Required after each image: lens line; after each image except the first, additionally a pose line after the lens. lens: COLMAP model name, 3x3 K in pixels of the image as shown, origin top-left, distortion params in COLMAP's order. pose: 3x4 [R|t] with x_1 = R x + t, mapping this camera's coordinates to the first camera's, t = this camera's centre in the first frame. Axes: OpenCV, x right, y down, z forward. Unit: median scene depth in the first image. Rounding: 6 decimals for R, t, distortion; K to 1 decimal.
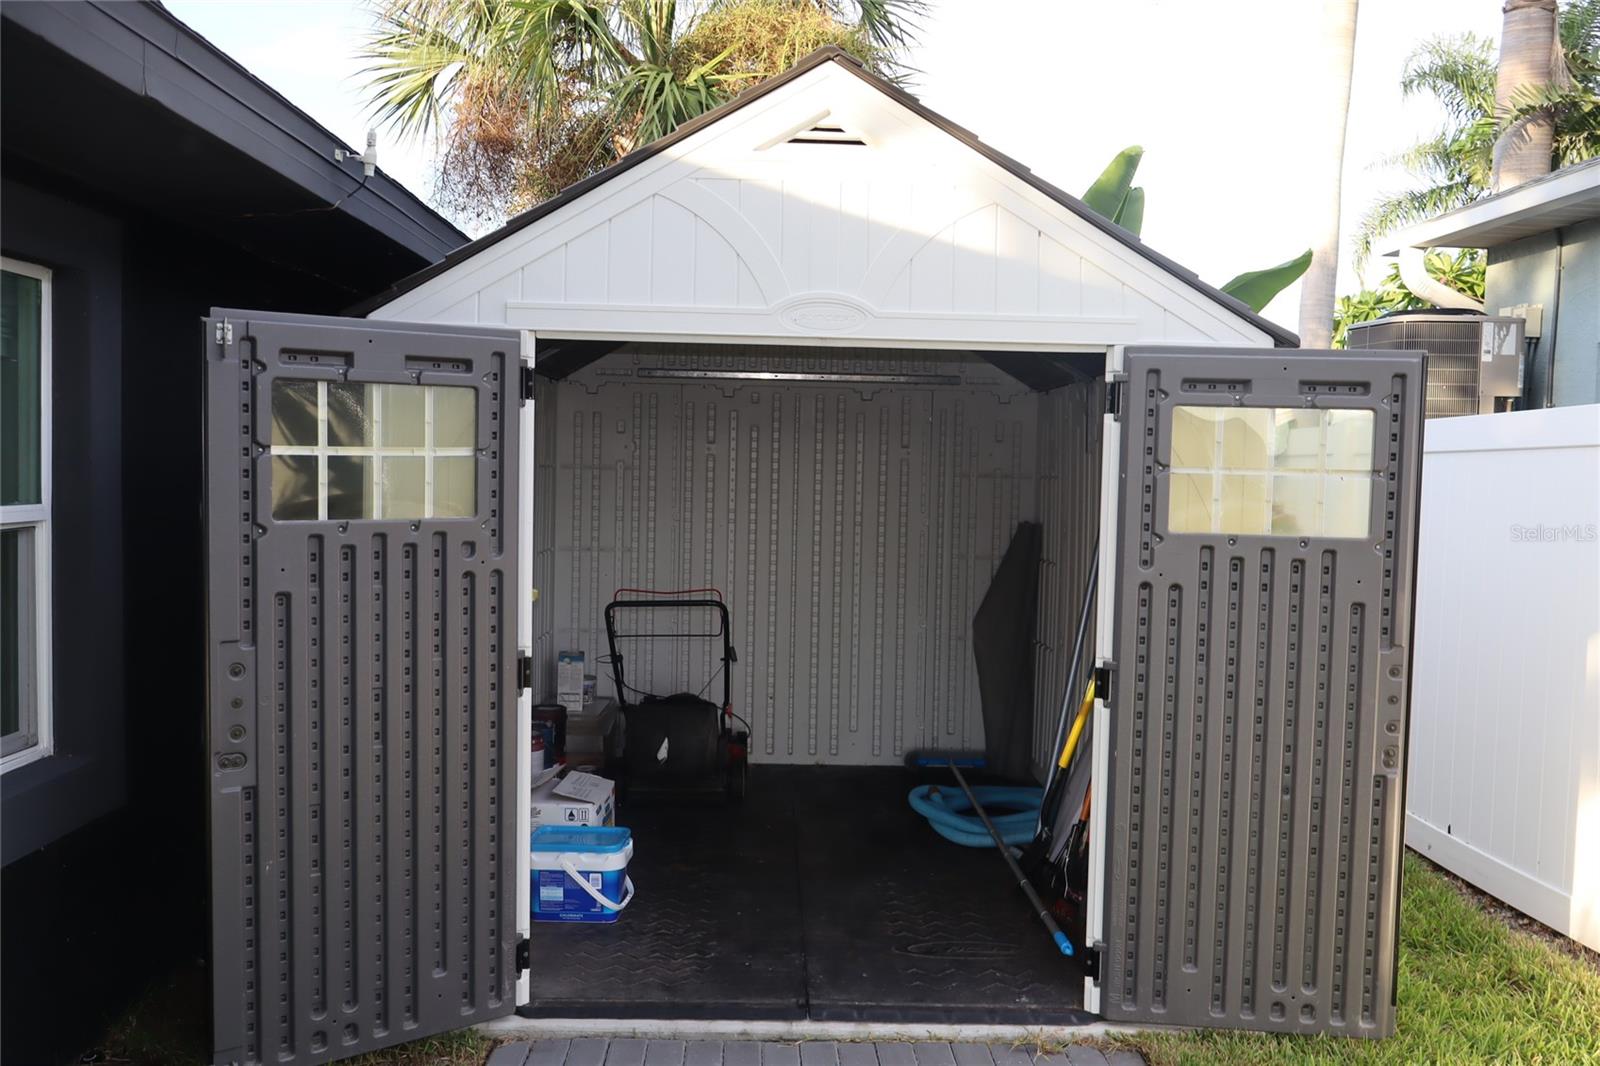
lens RADIAL K [[1348.9, 0, 805.4], [0, 1348.9, 529.3], [0, 0, 1]] dist [0.000955, -0.008828]
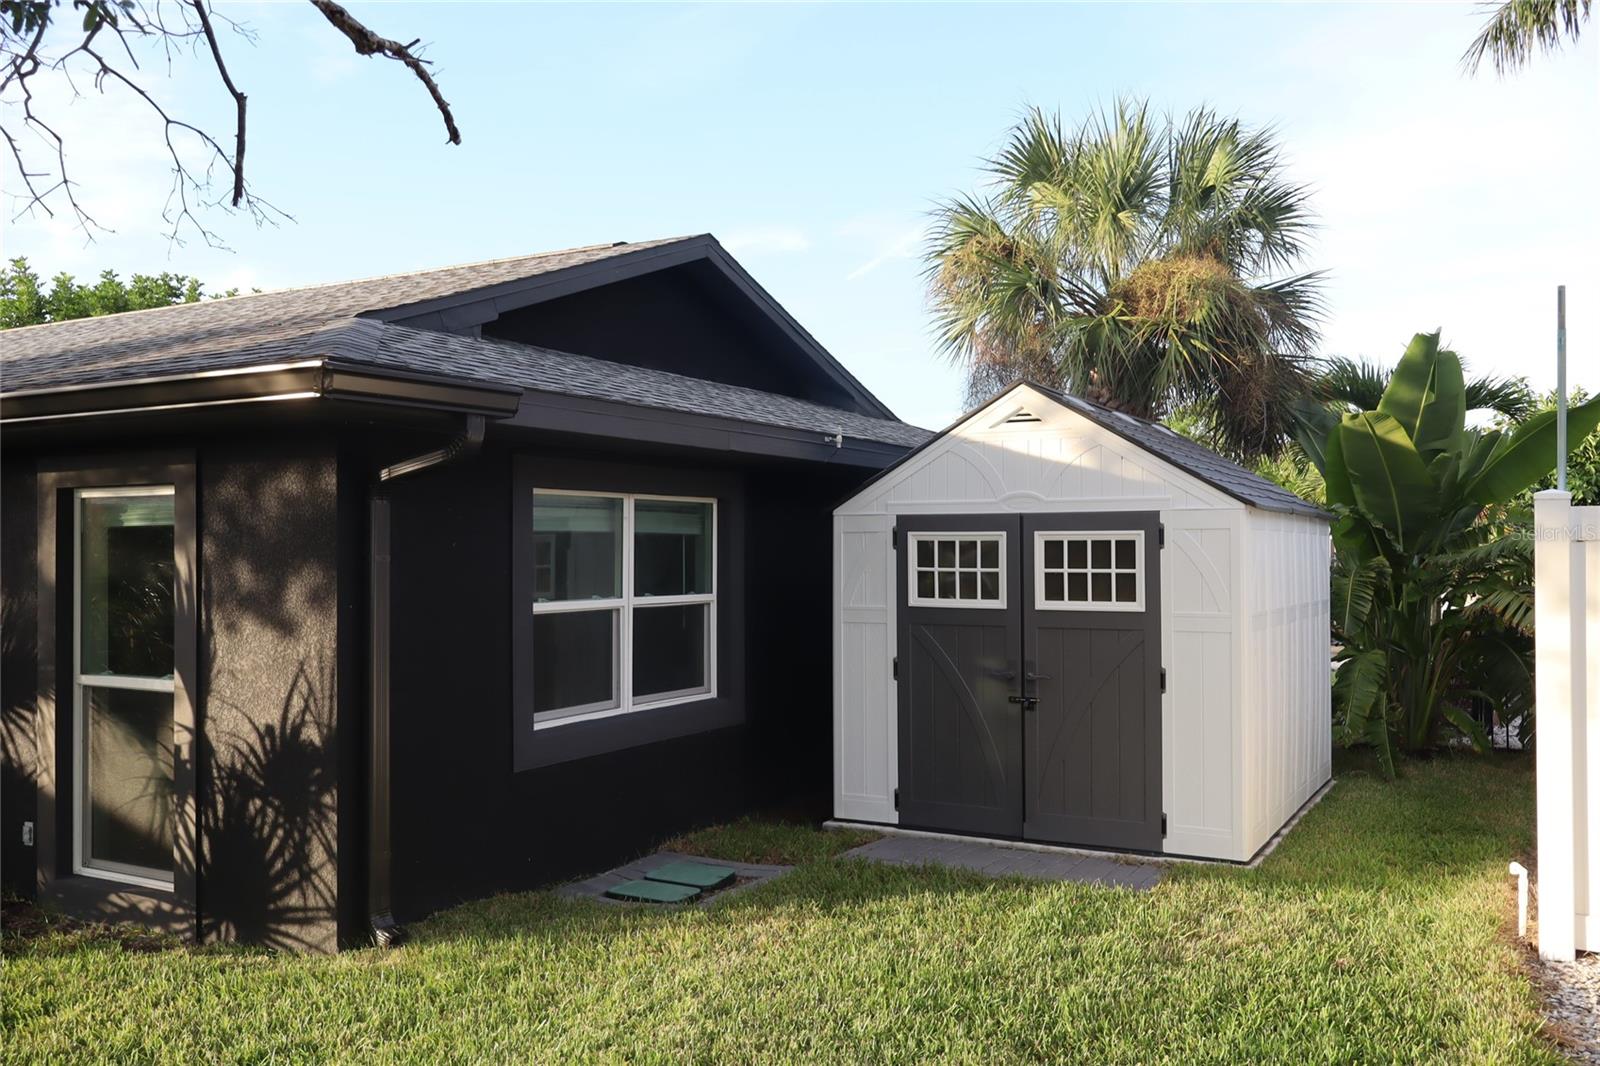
lens RADIAL K [[1348.9, 0, 796.9], [0, 1348.9, 536.7], [0, 0, 1]] dist [0.000955, -0.008828]
pose [[0.859447, -0.028856, -0.510410, 0.791093], [-0.004812, 0.997905, -0.064519, 0.033533], [0.511203, 0.057907, 0.857507, -0.995967]]
